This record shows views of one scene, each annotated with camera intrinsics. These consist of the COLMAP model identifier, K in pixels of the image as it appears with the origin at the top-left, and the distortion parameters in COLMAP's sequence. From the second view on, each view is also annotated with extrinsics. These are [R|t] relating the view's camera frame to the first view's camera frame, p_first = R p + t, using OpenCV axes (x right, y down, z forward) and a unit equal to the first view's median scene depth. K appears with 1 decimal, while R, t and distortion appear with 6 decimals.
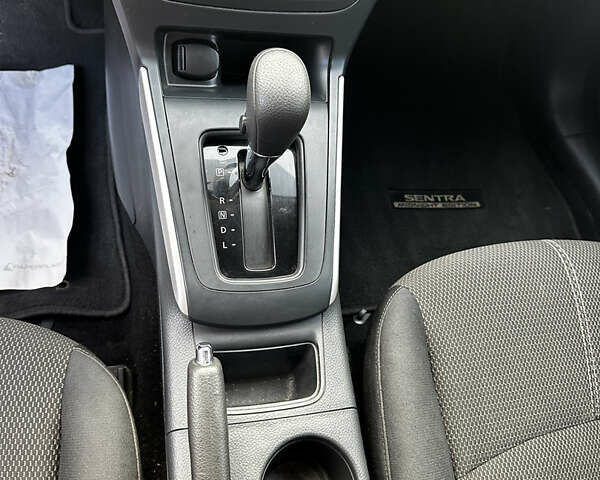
lens RADIAL K [[552.9, 0, 299.2], [0, 552.9, 246.0], [0, 0, 1]] dist [0.192203, -0.375555]
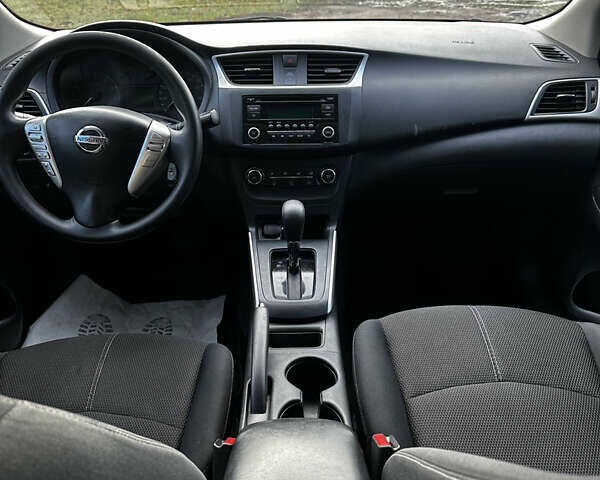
lens RADIAL K [[552.9, 0, 299.2], [0, 552.9, 246.0], [0, 0, 1]] dist [0.192203, -0.375555]
pose [[0.965537, -0.146490, -0.215124, 0.424869], [-0.018333, 0.786223, -0.617671, 1.167555], [0.259618, 0.600328, 0.756442, -0.699785]]
